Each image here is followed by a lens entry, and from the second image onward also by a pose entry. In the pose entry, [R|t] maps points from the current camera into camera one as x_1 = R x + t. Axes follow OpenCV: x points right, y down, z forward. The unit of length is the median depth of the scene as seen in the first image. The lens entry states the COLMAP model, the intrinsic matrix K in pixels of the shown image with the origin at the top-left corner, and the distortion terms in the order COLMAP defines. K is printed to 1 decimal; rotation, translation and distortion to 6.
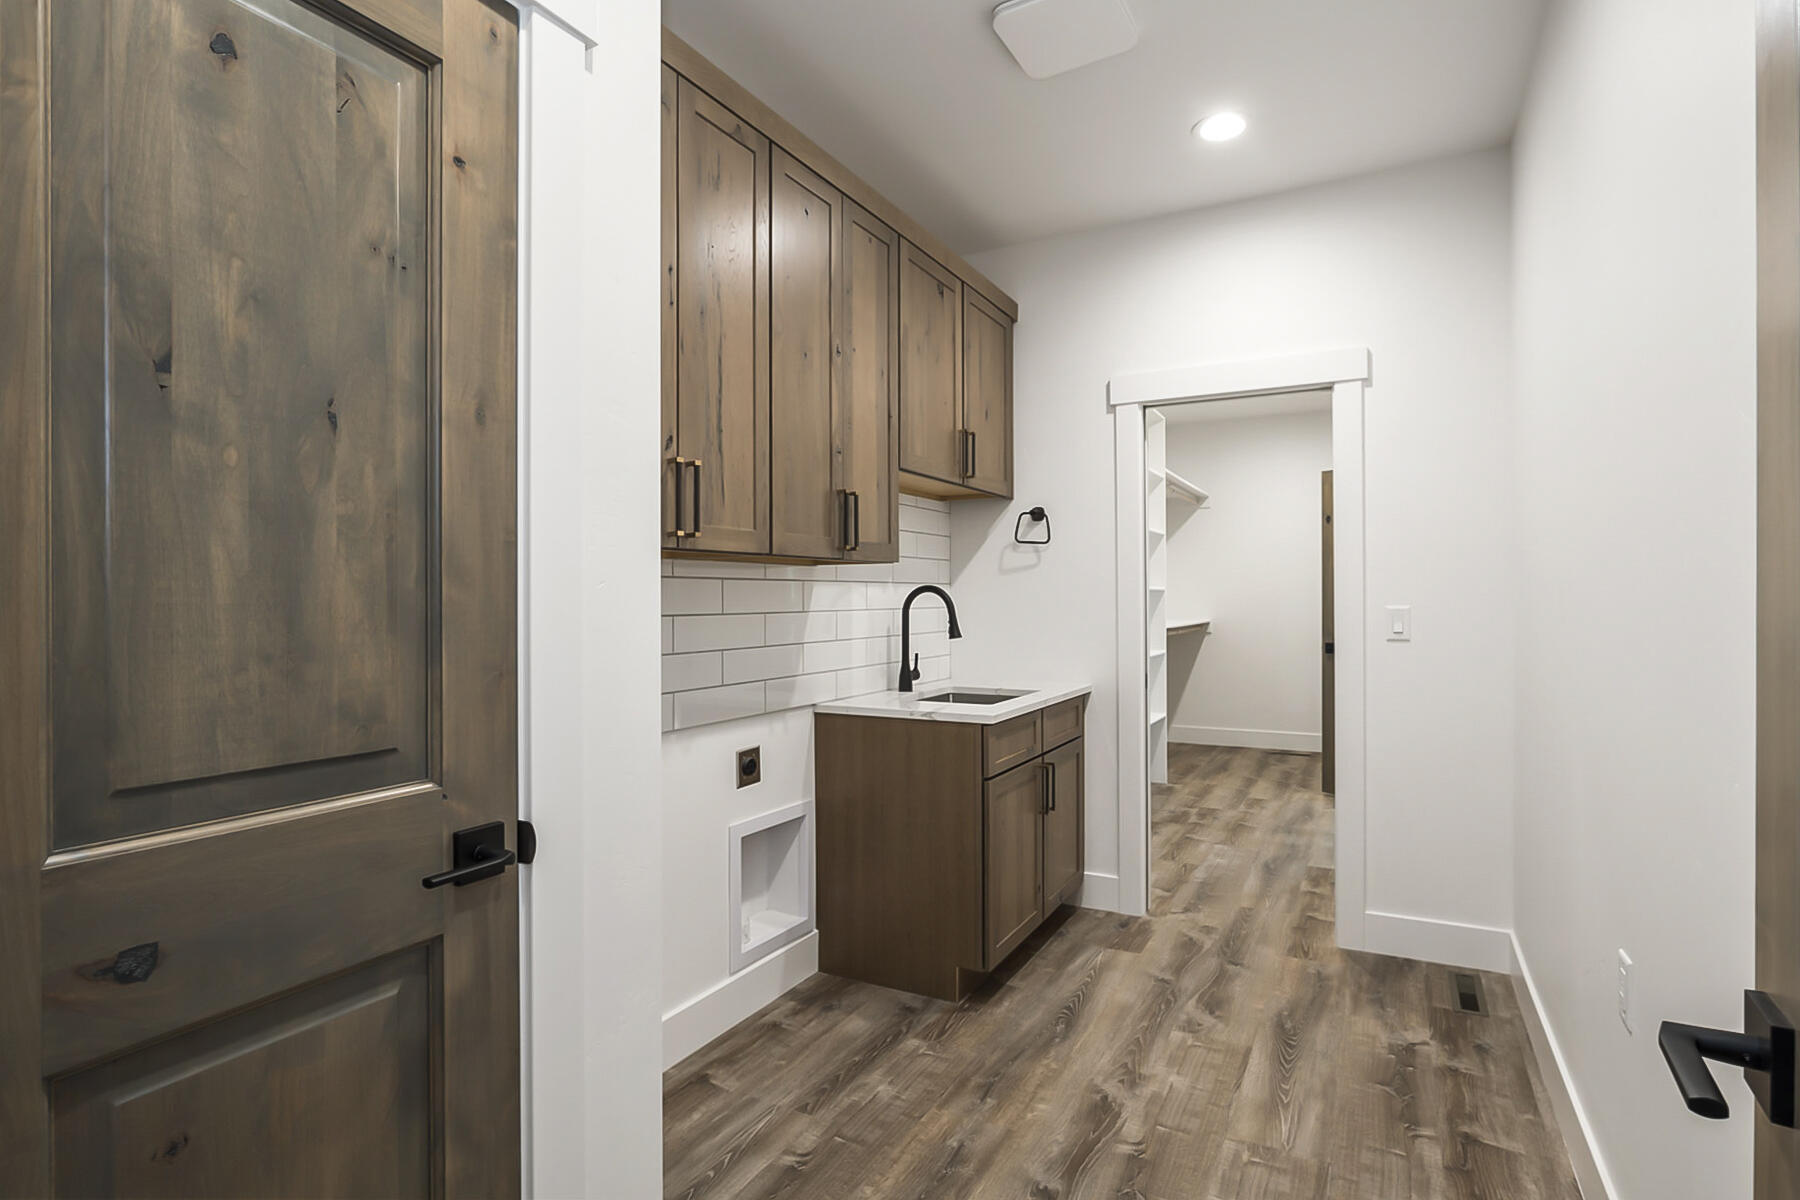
lens RADIAL K [[928.5, 0, 859.5], [0, 928.5, 606.1], [0, 0, 1]] dist [-0.019832, 0.000230]
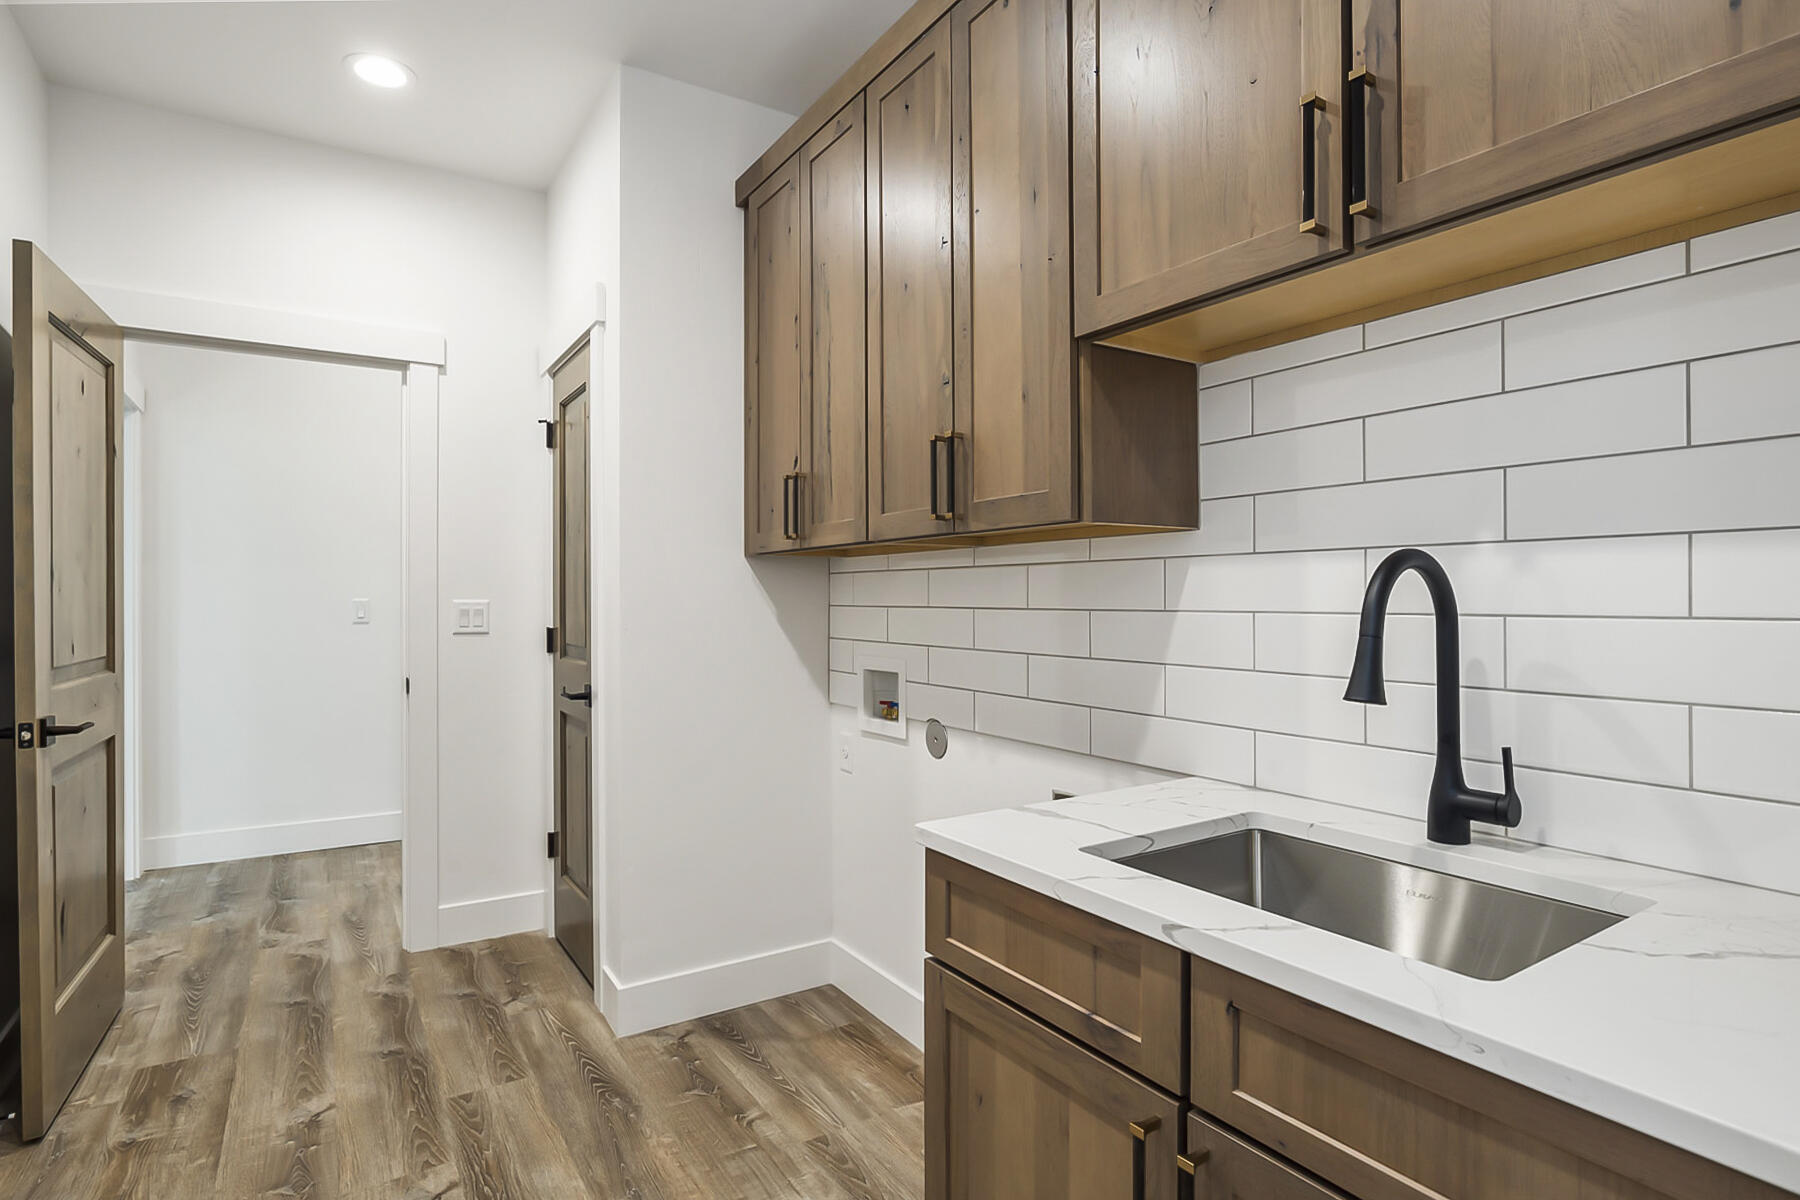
lens RADIAL K [[909.4, 0, 900.6], [0, 909.4, 601.2], [0, 0, 1]] dist [-0.021397, 0.010274]
pose [[-0.459966, 0.008702, -0.887894, 0.716980], [-0.004700, 0.999914, 0.012235, -0.008572], [0.887924, 0.009801, -0.459886, 1.511749]]
